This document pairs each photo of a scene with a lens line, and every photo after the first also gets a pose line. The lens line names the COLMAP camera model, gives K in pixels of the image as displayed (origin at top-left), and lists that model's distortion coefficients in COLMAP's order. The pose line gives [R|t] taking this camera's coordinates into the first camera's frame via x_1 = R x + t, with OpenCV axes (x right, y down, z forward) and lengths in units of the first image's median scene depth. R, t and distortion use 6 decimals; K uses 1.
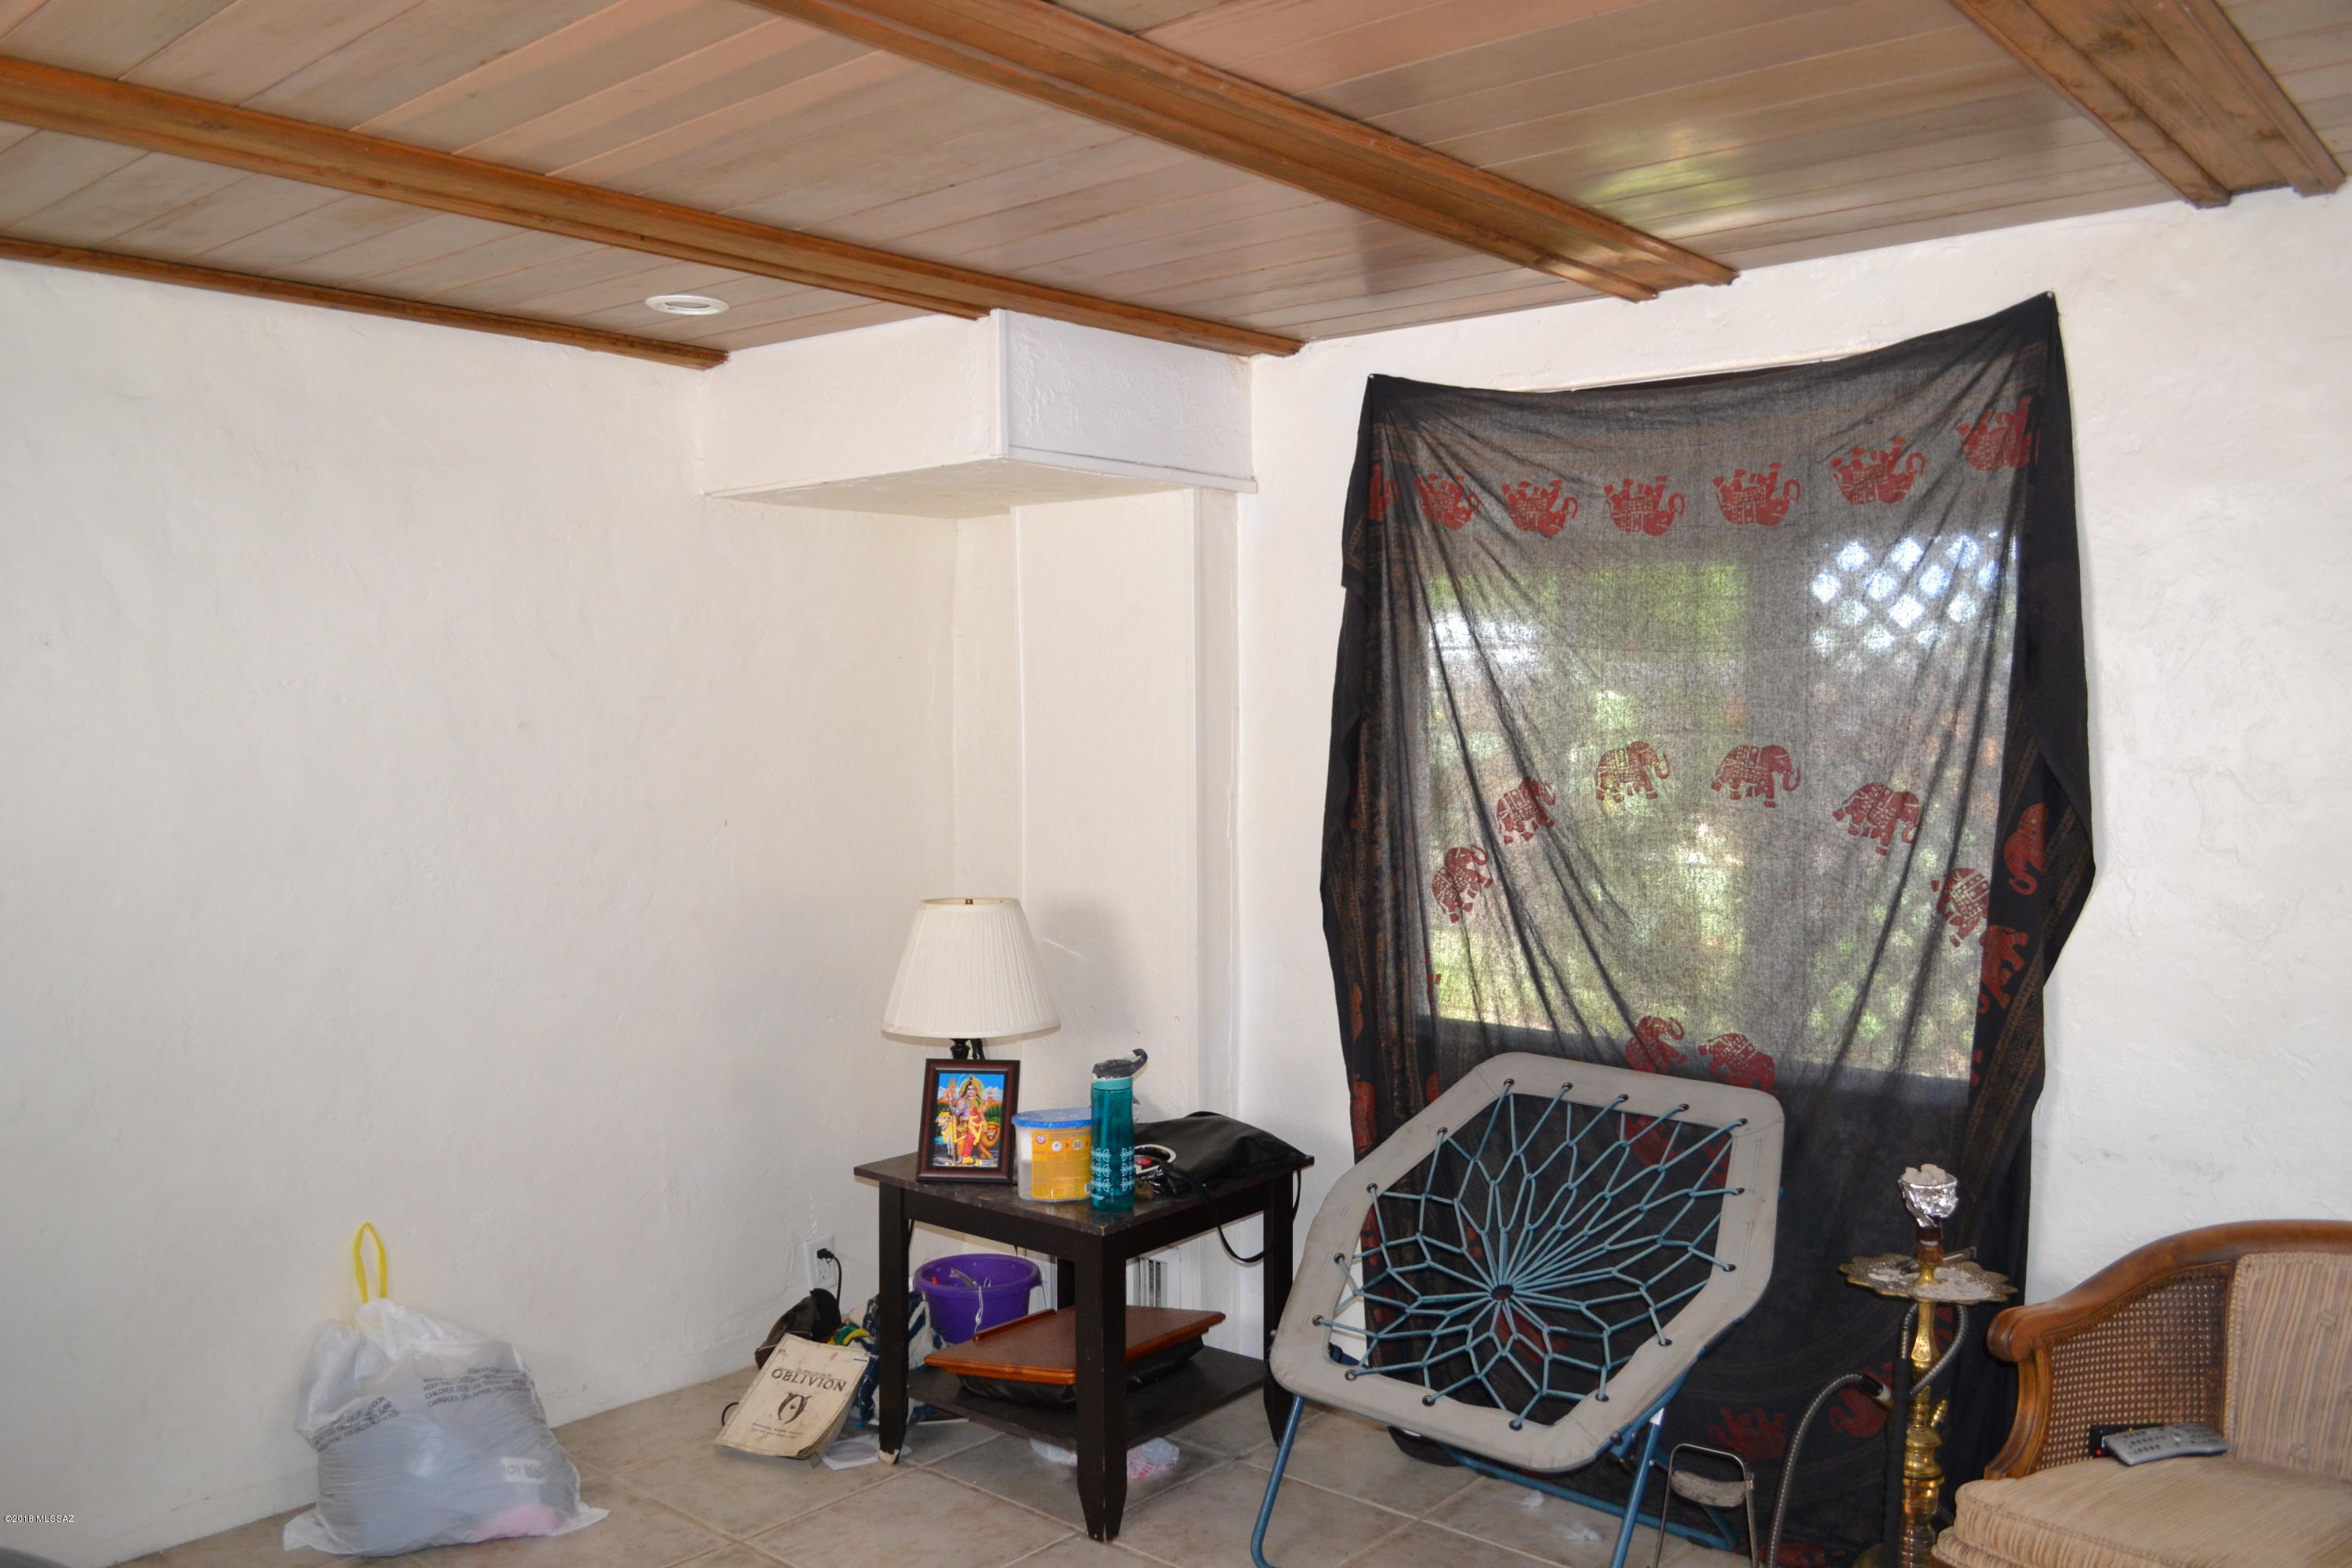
lens RADIAL K [[1865.0, 0, 1176.0], [0, 1865.0, 784.0], [0, 0, 1]] dist [-0.081421, -0.005536]
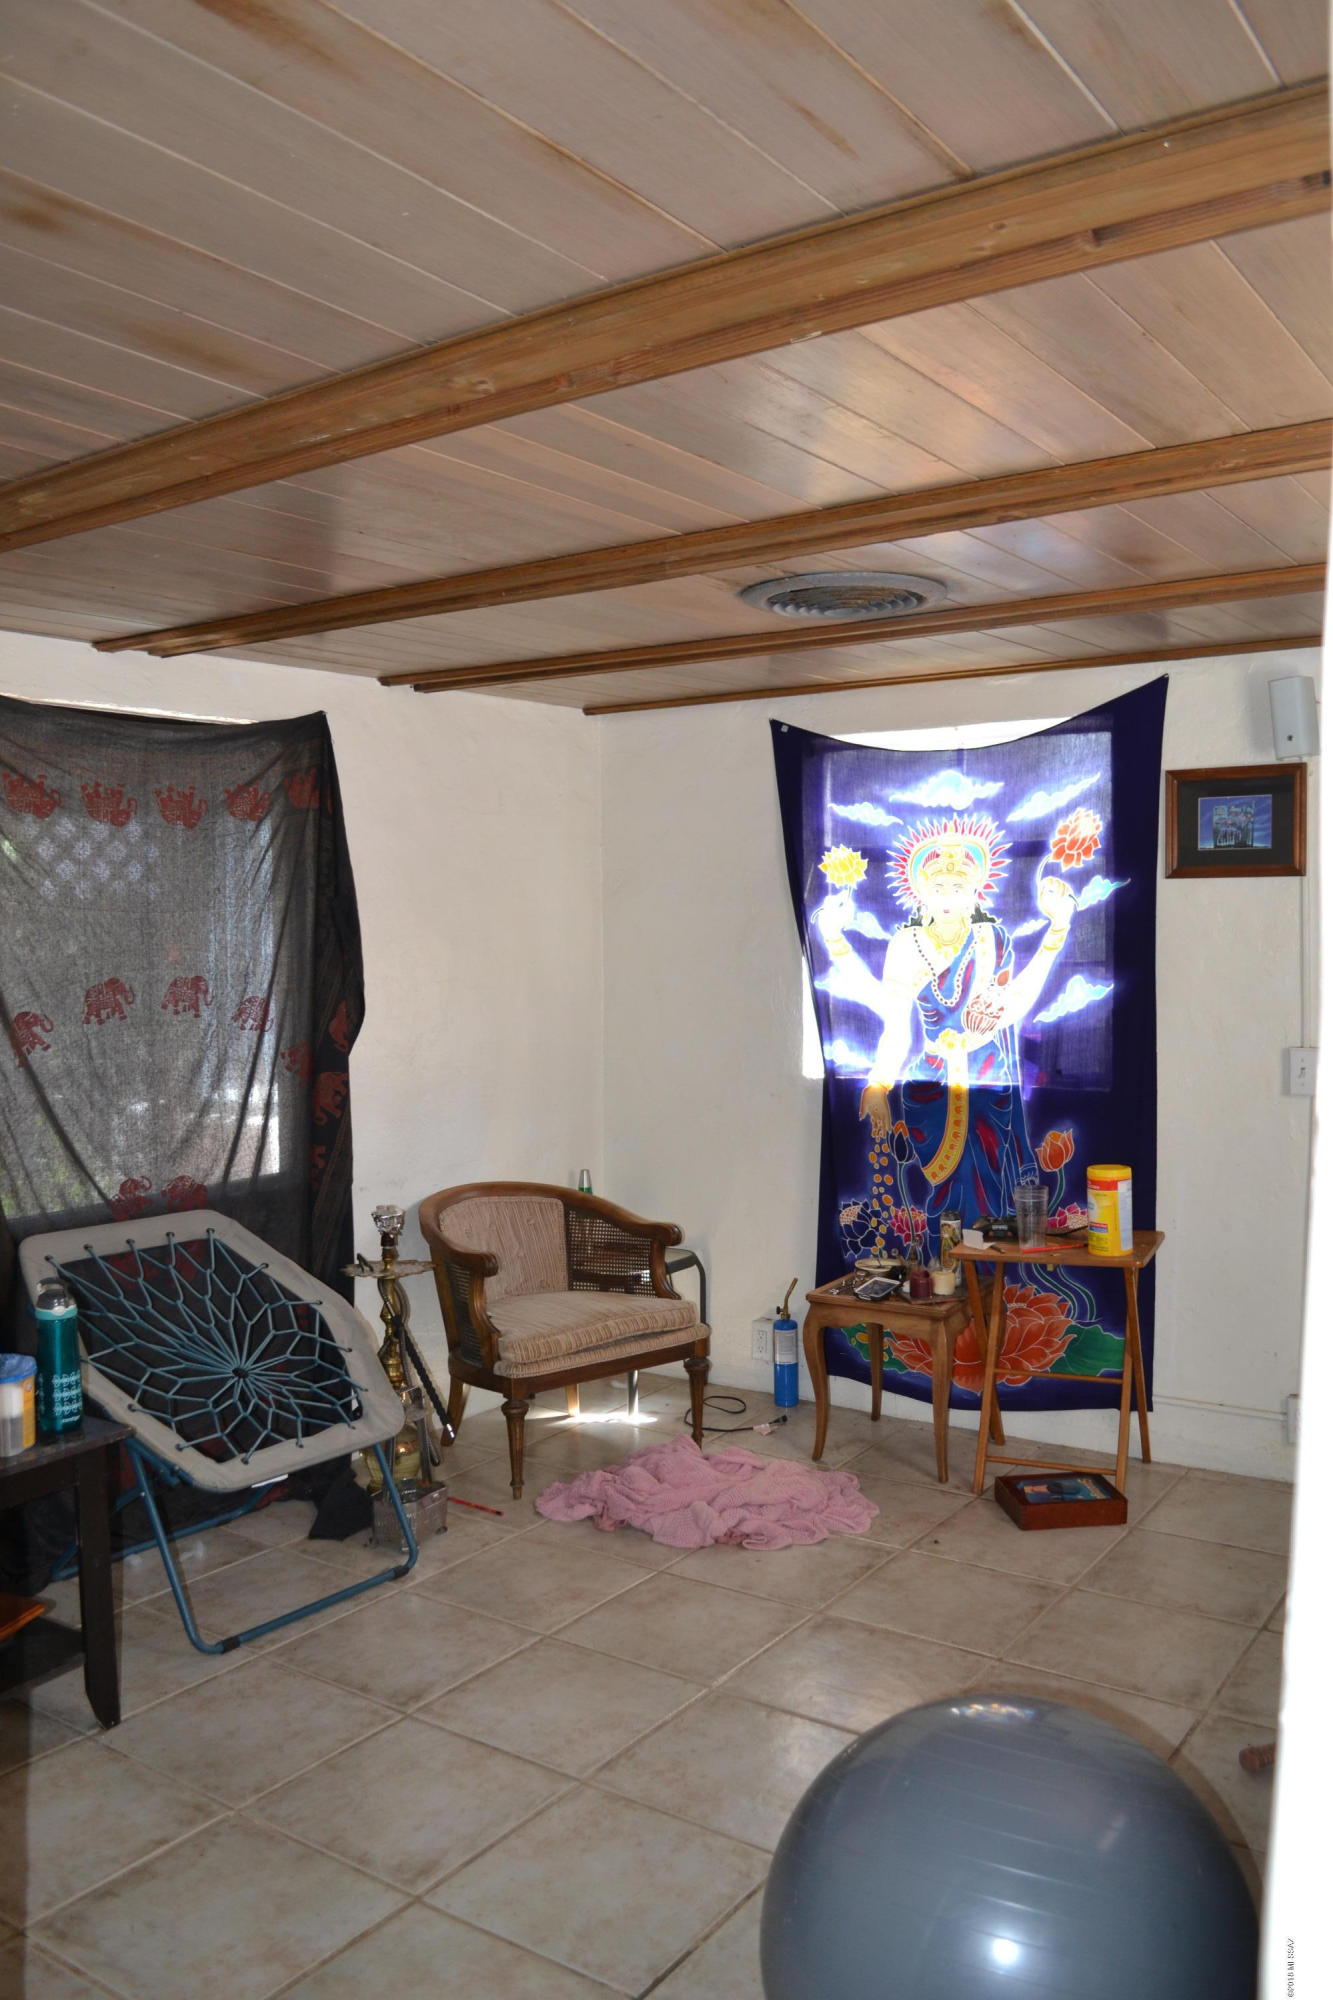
lens RADIAL K [[1585.9, 0, 666.5], [0, 1585.9, 1000.0], [0, 0, 1]] dist [-0.081421, -0.005536]
pose [[-0.110469, -0.046418, 0.992795, -0.962982], [0.051548, 0.997297, 0.052365, -0.047823], [-0.992542, 0.056961, -0.107778, 0.750598]]
